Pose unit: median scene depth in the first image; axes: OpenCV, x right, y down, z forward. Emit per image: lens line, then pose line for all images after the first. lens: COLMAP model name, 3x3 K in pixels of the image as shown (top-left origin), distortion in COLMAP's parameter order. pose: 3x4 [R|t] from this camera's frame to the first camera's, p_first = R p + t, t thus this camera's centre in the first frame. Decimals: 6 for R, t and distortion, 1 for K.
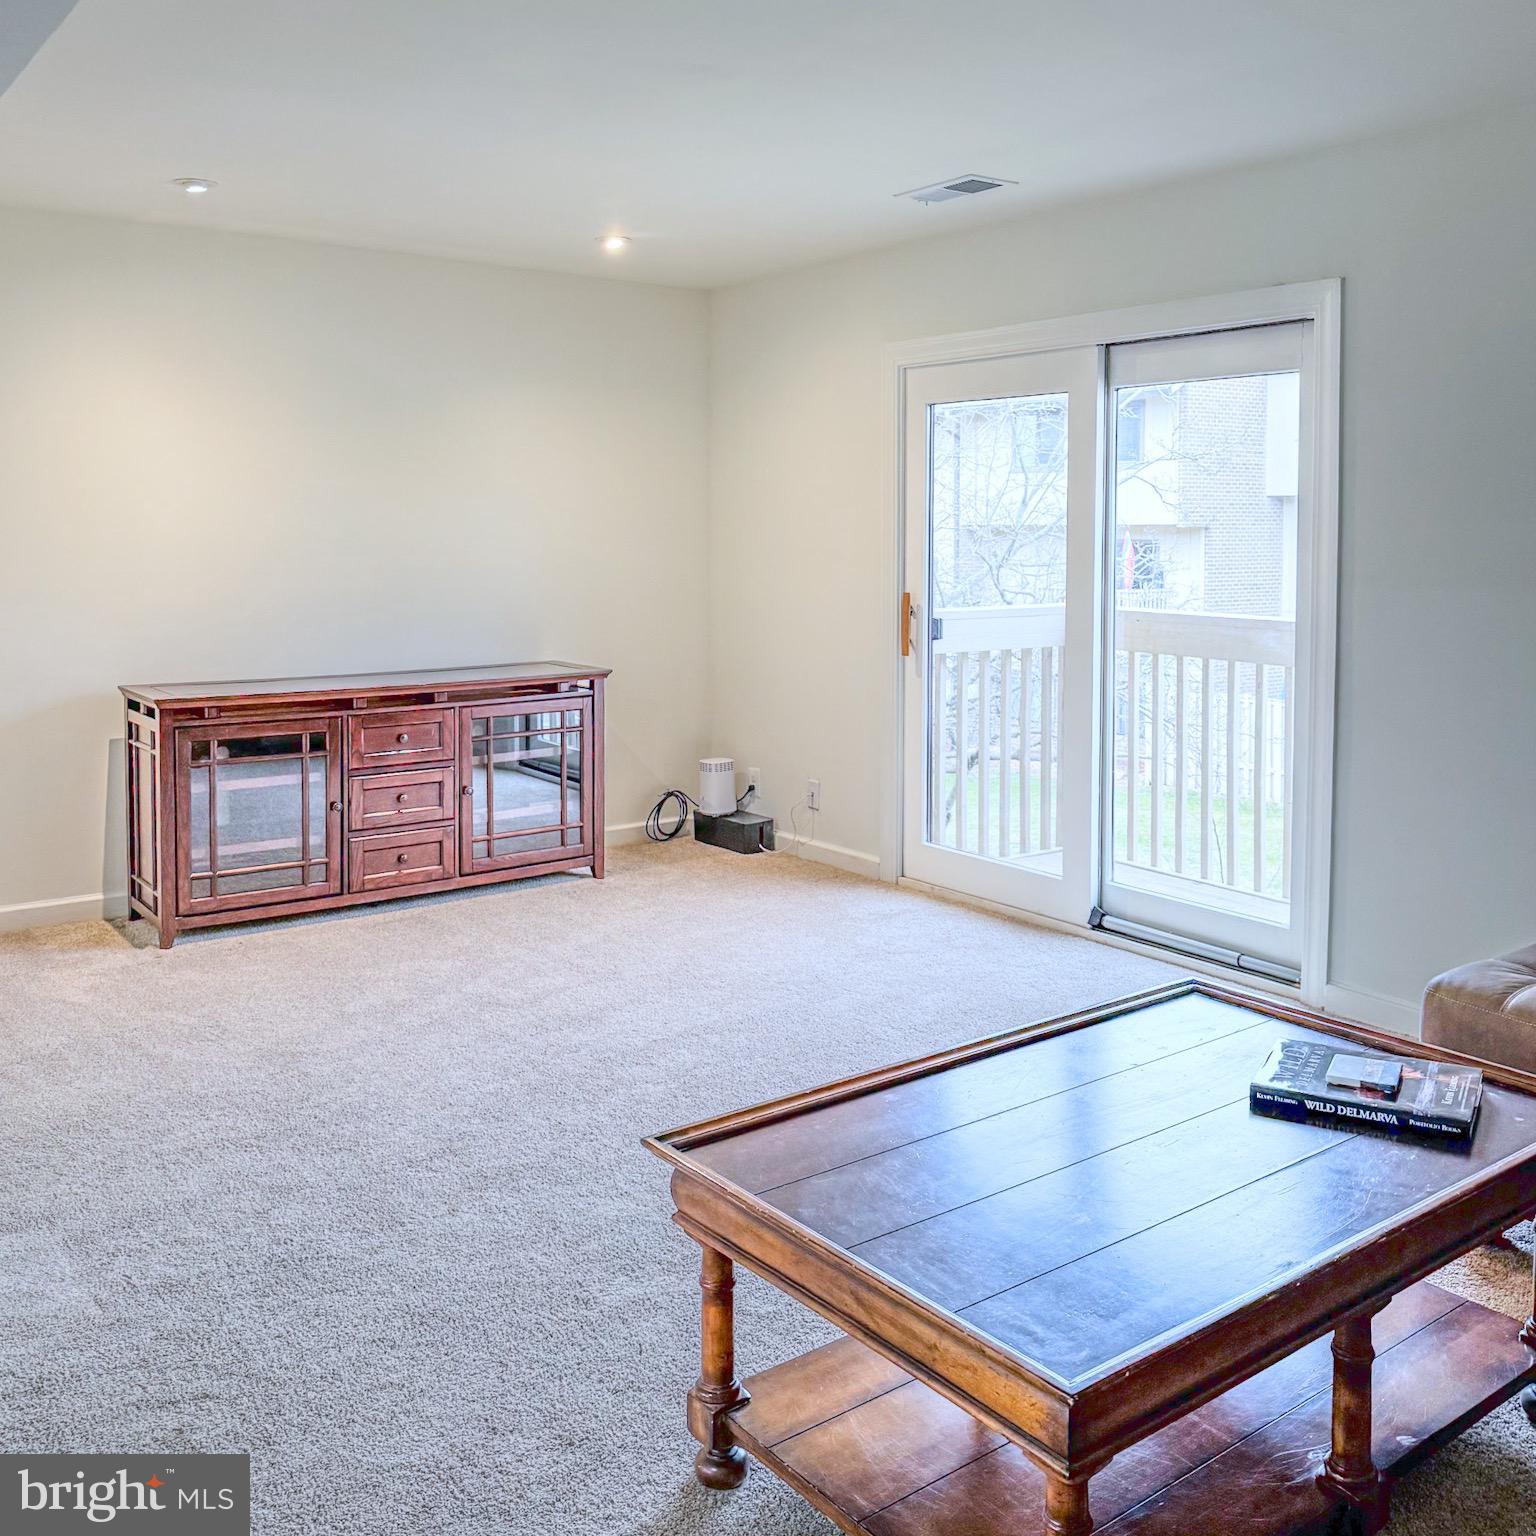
lens RADIAL K [[1481.5, 0, 832.7], [0, 1481.5, 614.5], [0, 0, 1]] dist [0.158832, -0.289380]
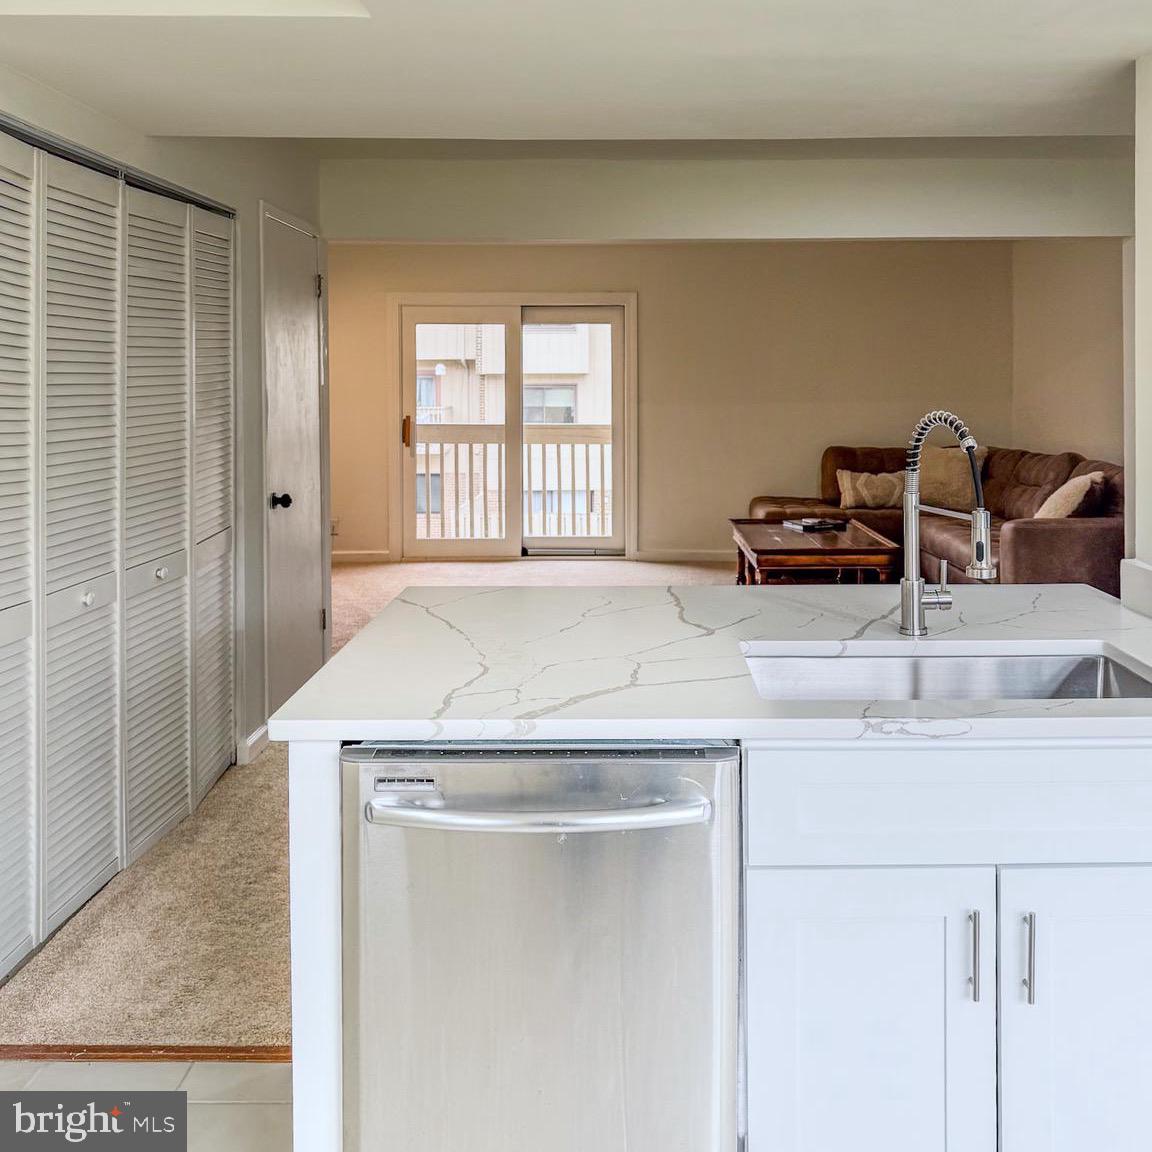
lens RADIAL K [[1117.8, 0, 626.5], [0, 1117.8, 376.5], [0, 0, 1]] dist [0.075518, -0.228600]
pose [[0.629275, -0.011172, 0.777103, -0.975807], [0.057618, 0.997816, -0.032313, -0.000819], [-0.775044, 0.065108, 0.628544, -0.205110]]
